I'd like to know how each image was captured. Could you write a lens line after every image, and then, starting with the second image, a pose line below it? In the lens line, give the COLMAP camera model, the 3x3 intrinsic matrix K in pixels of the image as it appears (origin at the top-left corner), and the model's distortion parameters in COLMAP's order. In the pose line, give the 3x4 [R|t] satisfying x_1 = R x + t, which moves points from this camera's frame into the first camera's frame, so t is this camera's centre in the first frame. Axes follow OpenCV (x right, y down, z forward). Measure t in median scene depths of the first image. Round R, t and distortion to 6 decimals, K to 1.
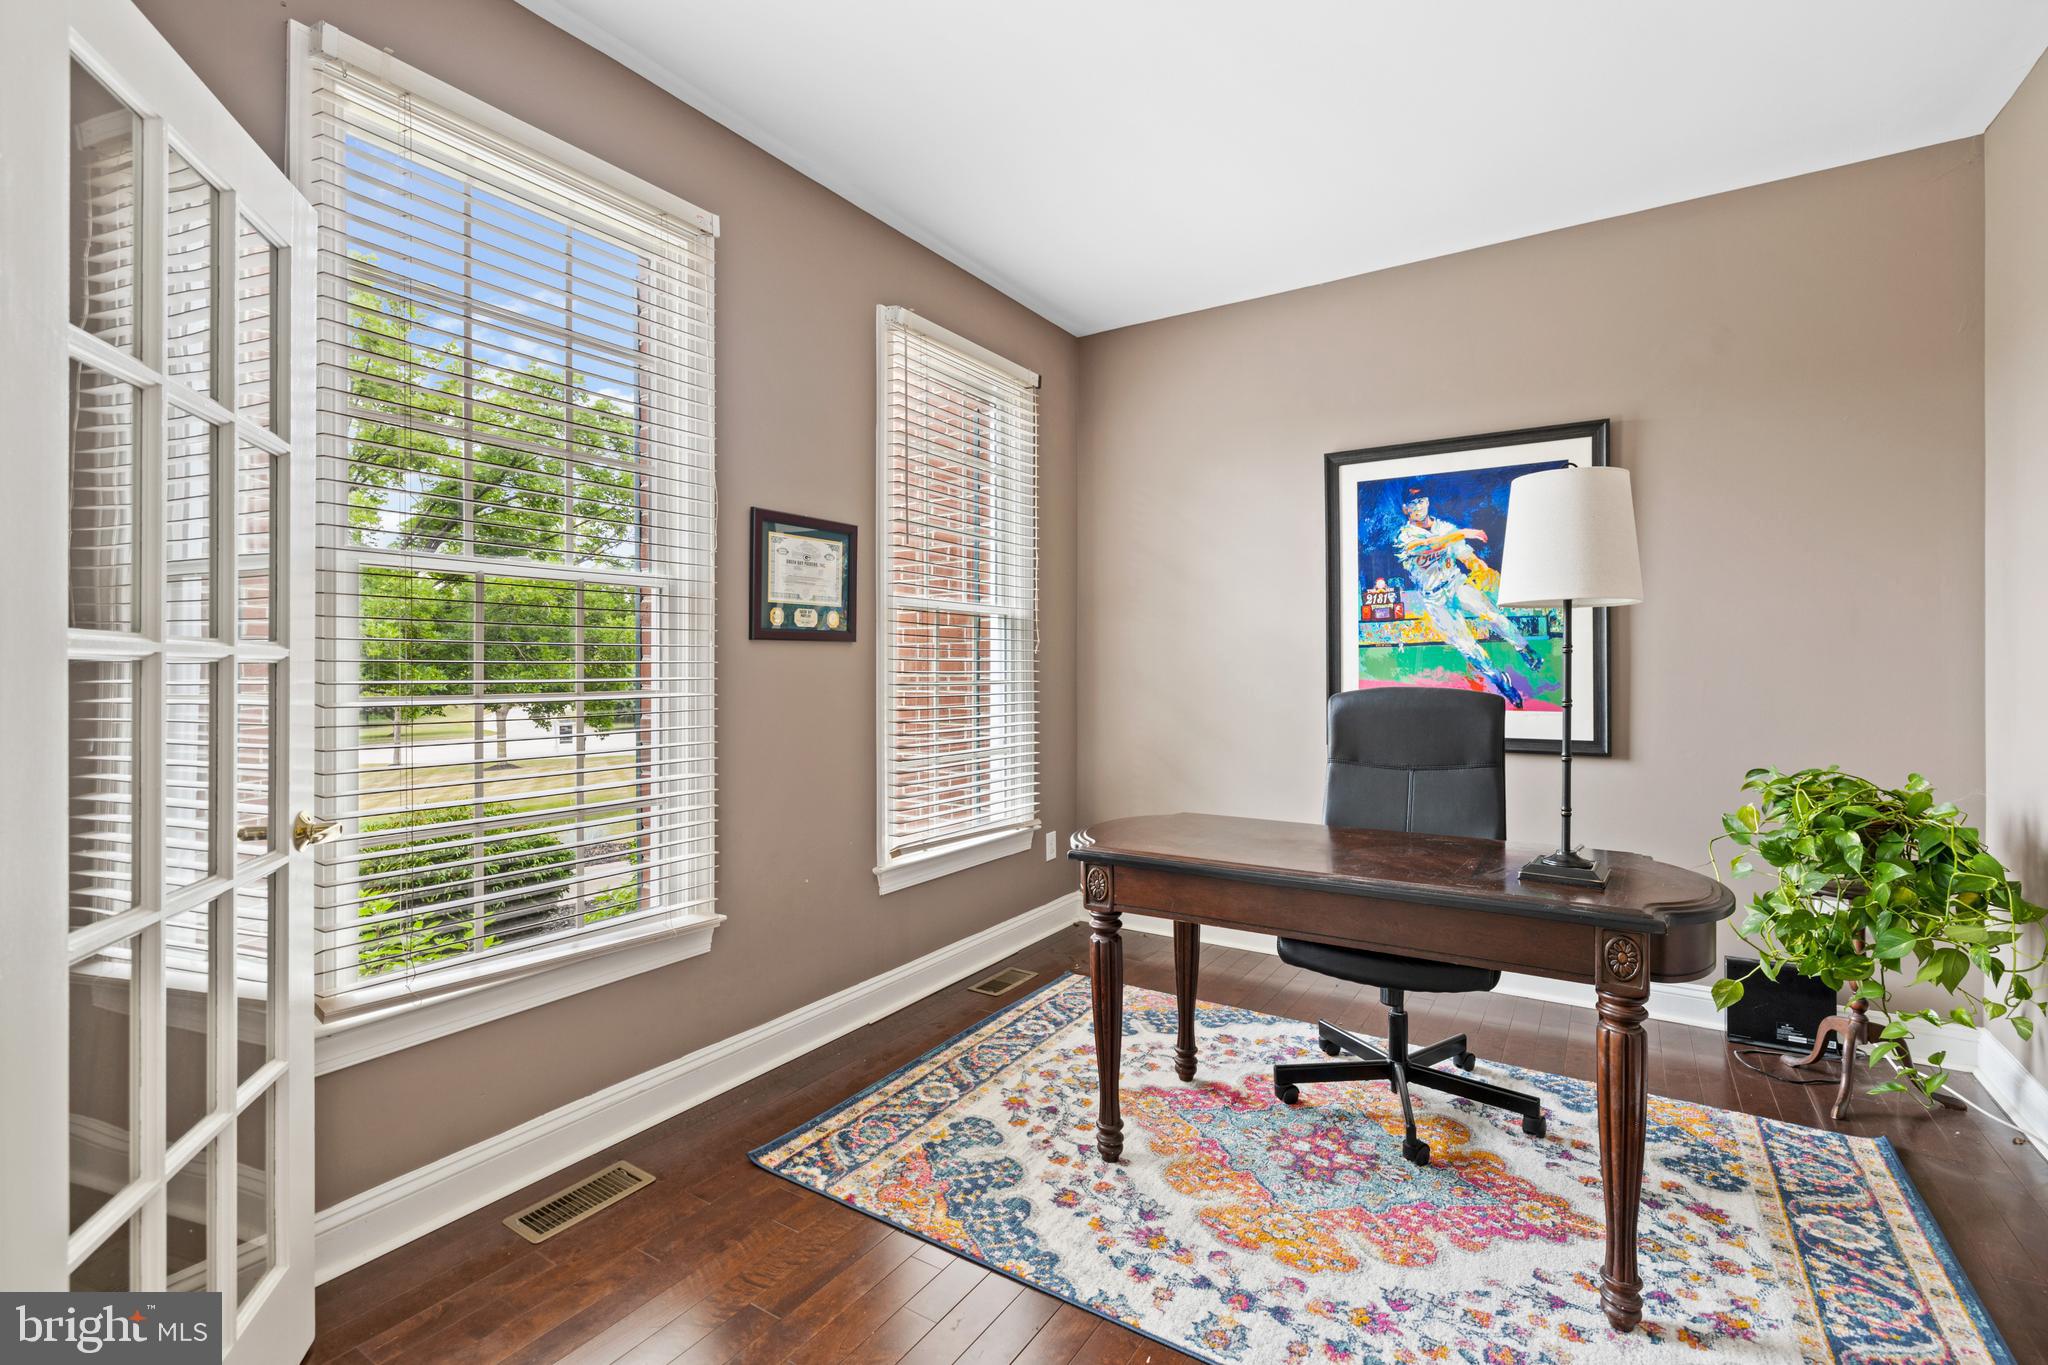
lens RADIAL K [[916.7, 0, 1024.6], [0, 916.7, 673.7], [0, 0, 1]] dist [-0.004294, -0.000914]
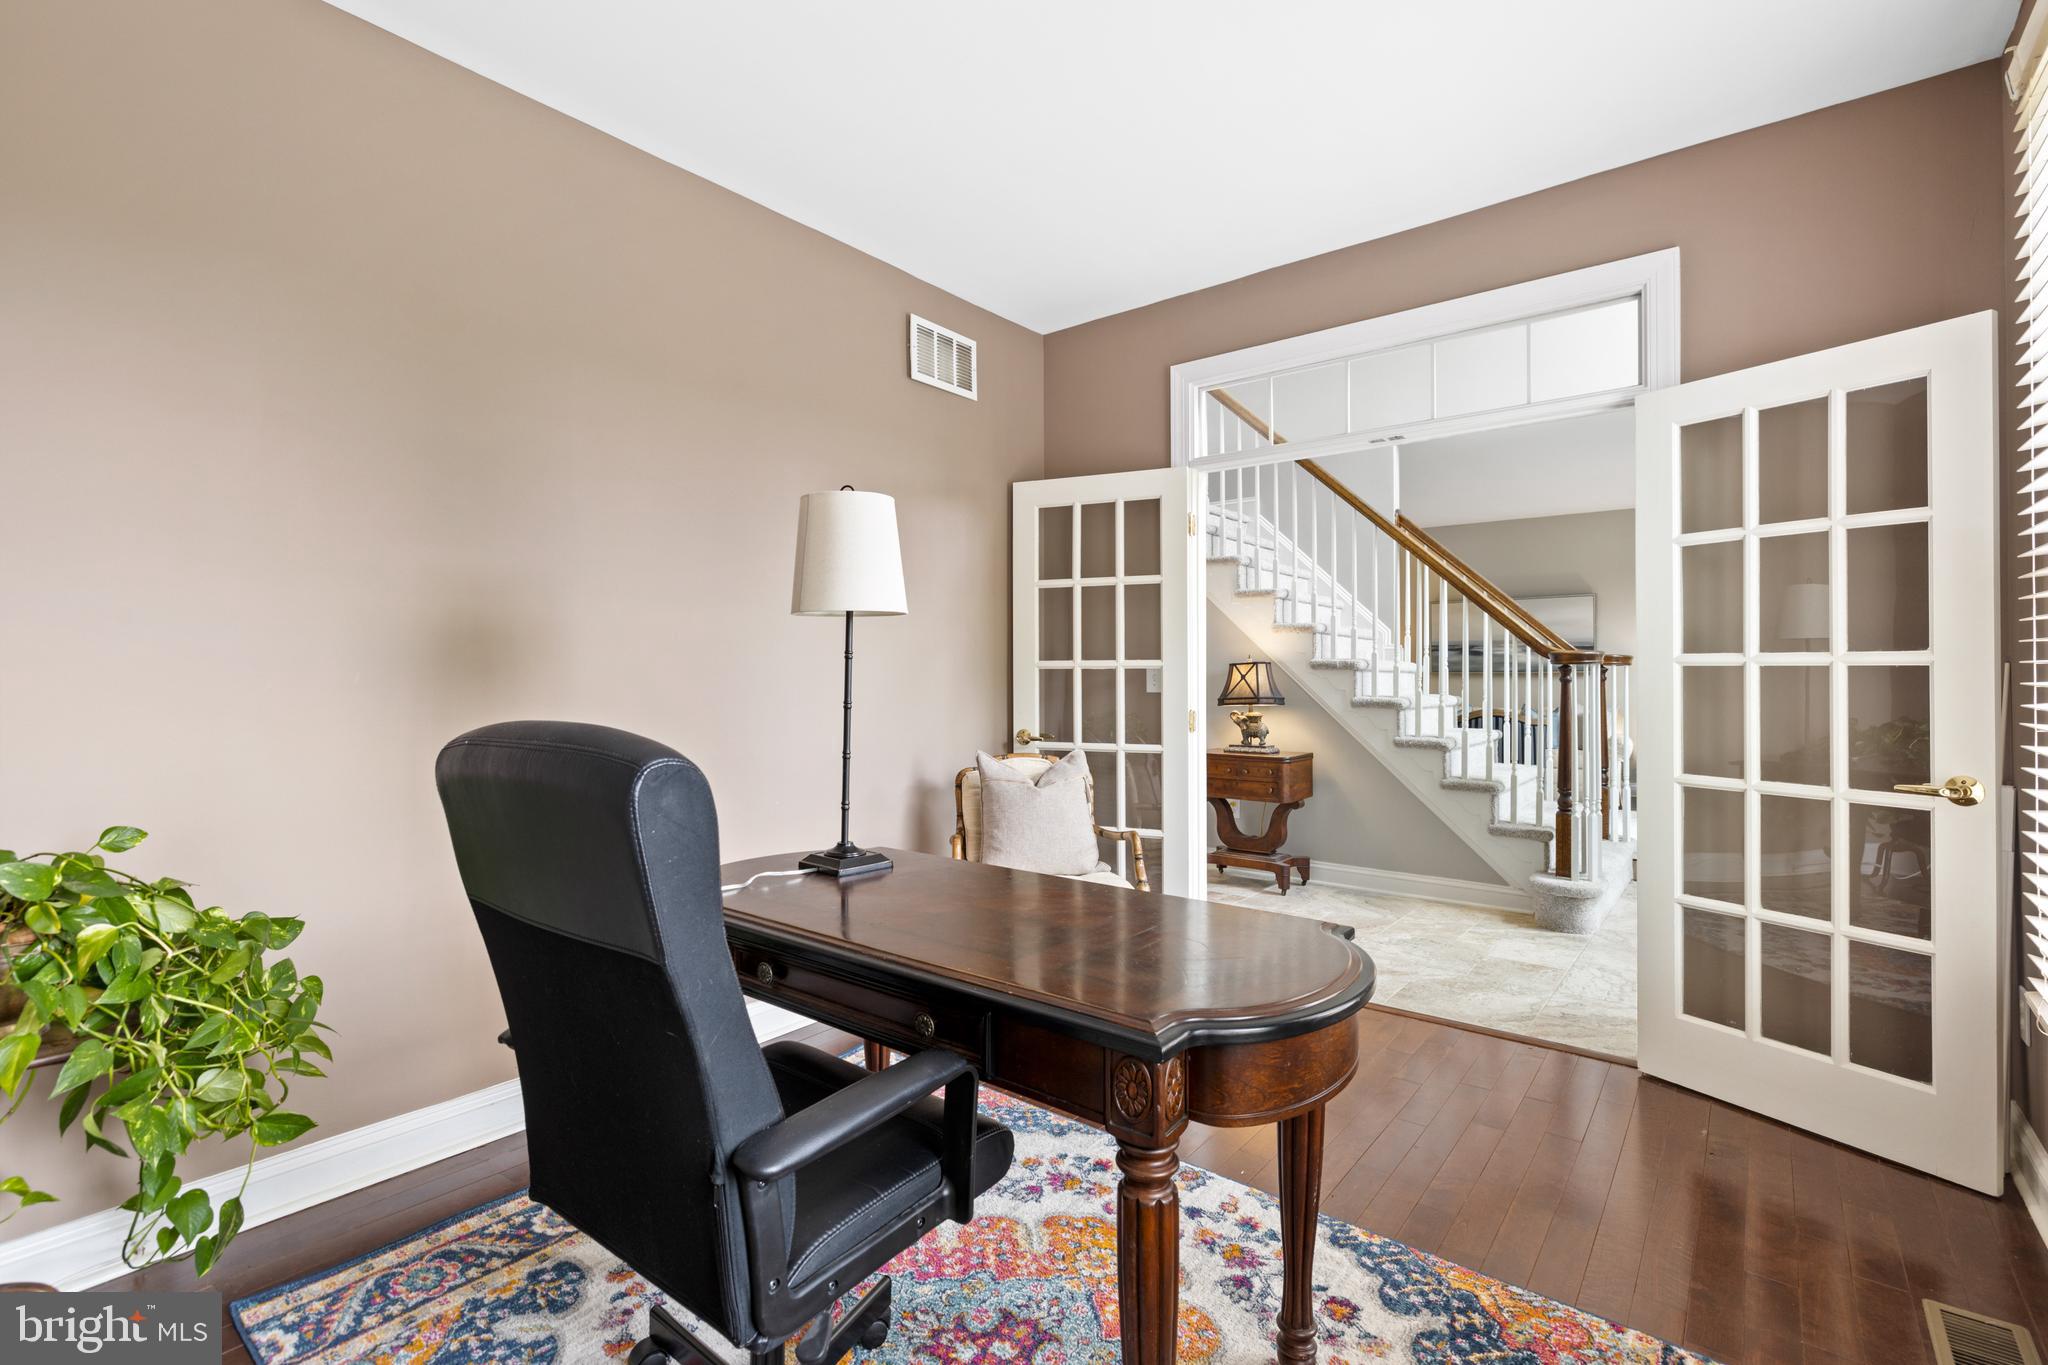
lens RADIAL K [[916.7, 0, 1027.0], [0, 916.7, 671.4], [0, 0, 1]] dist [-0.004294, -0.000914]
pose [[-0.994846, 0.003615, 0.101331, 0.245660], [0.004754, 0.999928, 0.010992, -0.015441], [-0.101284, 0.011417, -0.994792, 1.862875]]
